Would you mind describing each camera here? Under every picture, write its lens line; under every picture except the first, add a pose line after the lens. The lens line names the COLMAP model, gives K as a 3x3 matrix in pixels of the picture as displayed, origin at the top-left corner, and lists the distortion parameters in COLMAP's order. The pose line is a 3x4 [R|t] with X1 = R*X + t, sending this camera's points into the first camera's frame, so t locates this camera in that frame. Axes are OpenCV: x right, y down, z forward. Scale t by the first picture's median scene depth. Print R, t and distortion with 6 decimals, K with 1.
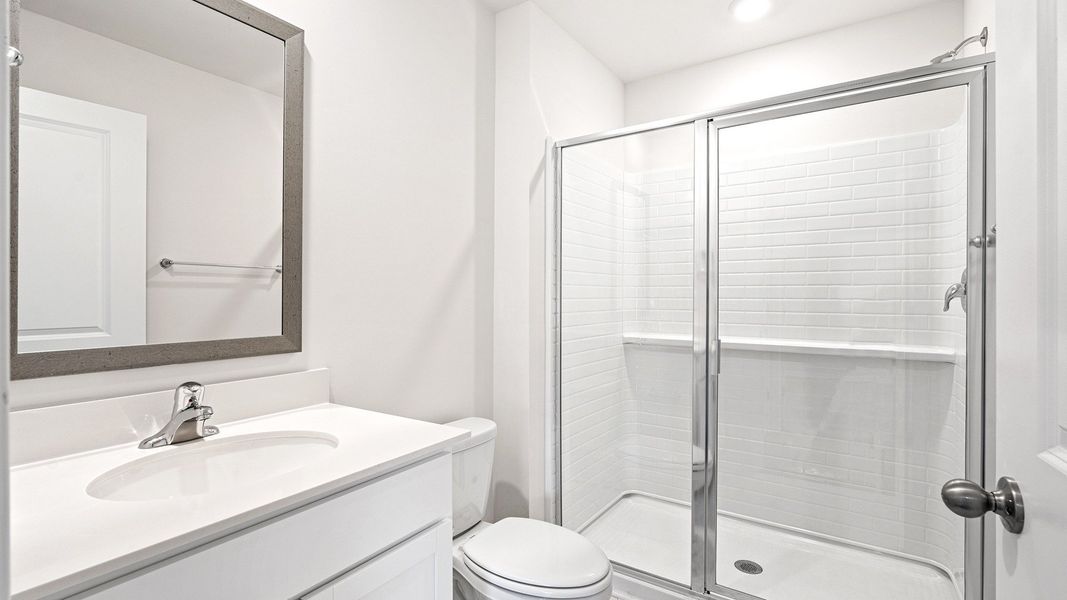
lens RADIAL K [[489.1, 0, 533.5], [0, 489.1, 300.0], [0, 0, 1]] dist [-0.000003, 0.000083]
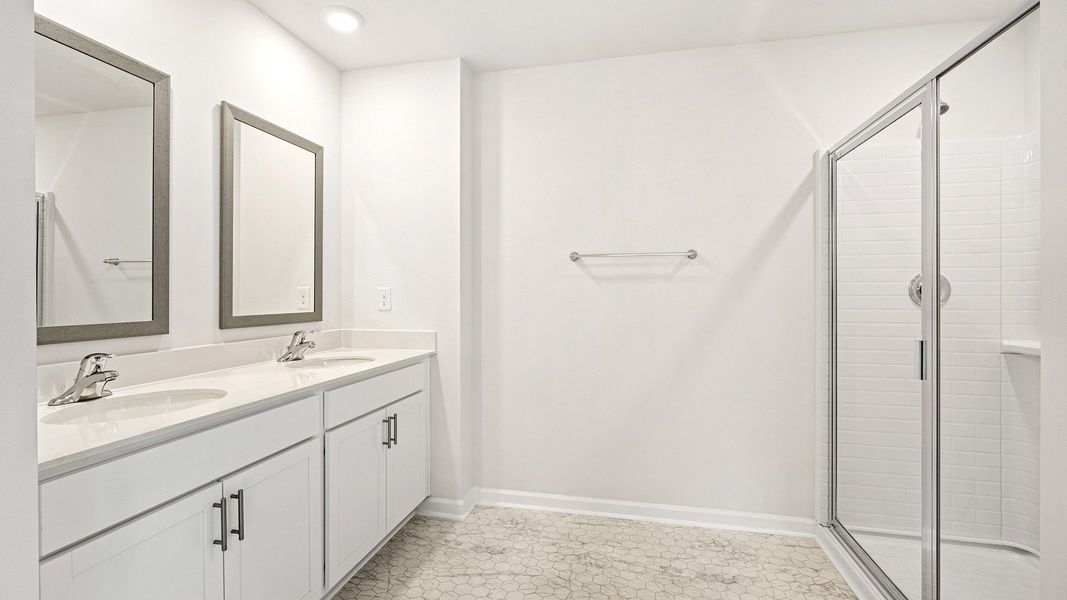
lens RADIAL K [[479.9, 0, 532.0], [0, 479.9, 290.5], [0, 0, 1]] dist [-0.005311, -0.000189]
pose [[0.929446, 0.027706, 0.367916, -0.065881], [-0.025354, 0.999615, -0.011225, -0.018912], [-0.368085, 0.001105, 0.929791, -0.569608]]
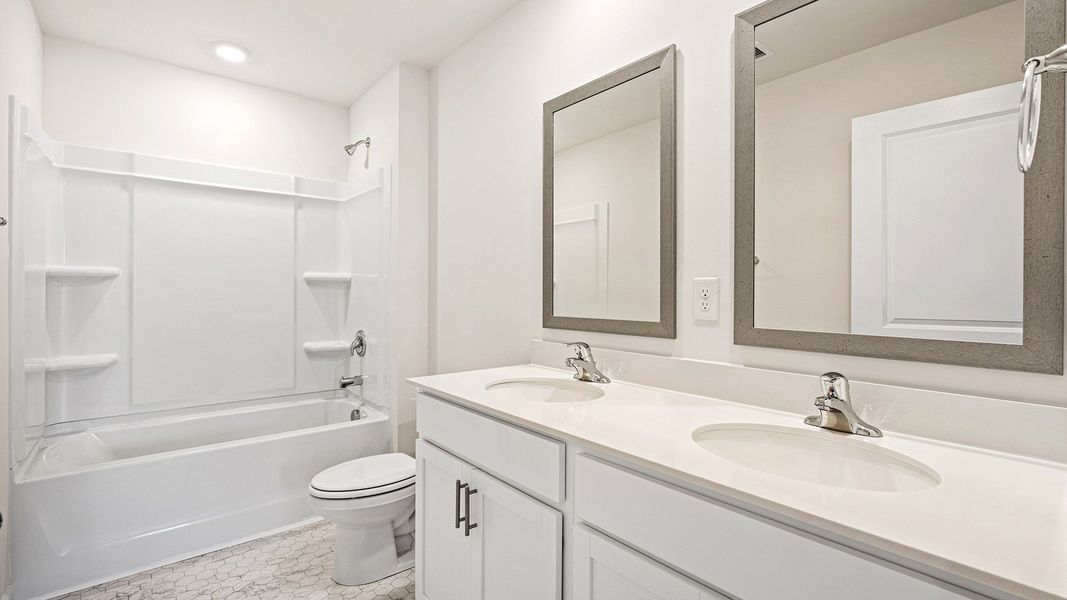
lens RADIAL K [[479.9, 0, 532.0], [0, 479.9, 290.5], [0, 0, 1]] dist [-0.005311, -0.000189]
pose [[-0.275265, 0.002759, -0.961364, 0.737760], [-0.006606, 0.999967, 0.004761, -0.006482], [0.961346, 0.007661, -0.275238, 1.137385]]
